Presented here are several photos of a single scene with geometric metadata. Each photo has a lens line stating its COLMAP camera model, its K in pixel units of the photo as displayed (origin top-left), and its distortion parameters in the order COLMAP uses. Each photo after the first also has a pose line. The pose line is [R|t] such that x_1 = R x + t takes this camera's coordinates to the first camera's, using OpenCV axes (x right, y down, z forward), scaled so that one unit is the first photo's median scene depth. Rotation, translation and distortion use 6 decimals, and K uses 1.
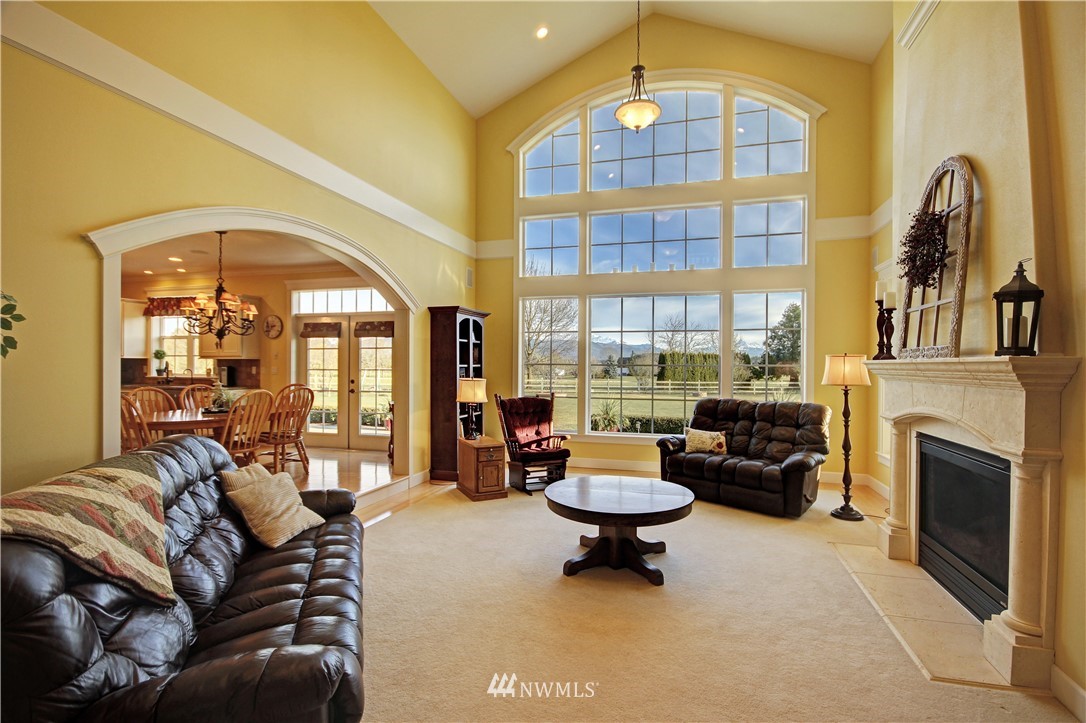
lens RADIAL K [[501.9, 0, 554.8], [0, 501.9, 367.8], [0, 0, 1]] dist [-0.003366, -0.001043]
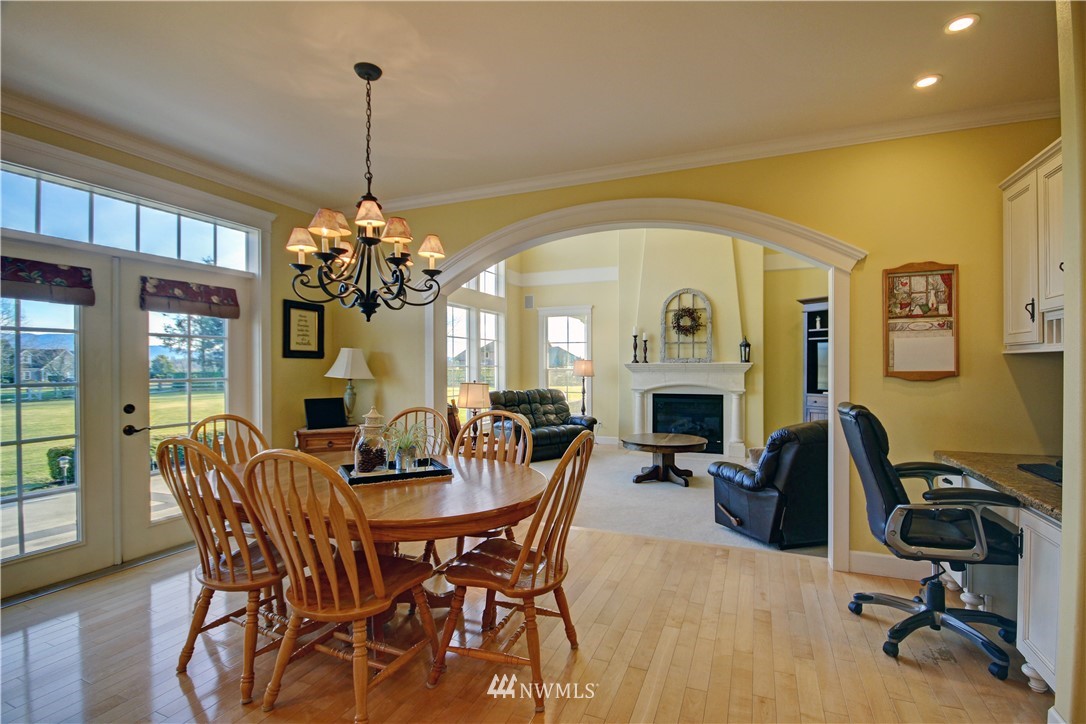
lens RADIAL K [[501.9, 0, 554.8], [0, 501.9, 368.3], [0, 0, 1]] dist [-0.003366, -0.001043]
pose [[0.095952, -0.007062, 0.995361, -1.218362], [0.010733, 0.999924, 0.006060, -0.009437], [-0.995328, 0.010101, 0.096020, 0.896491]]
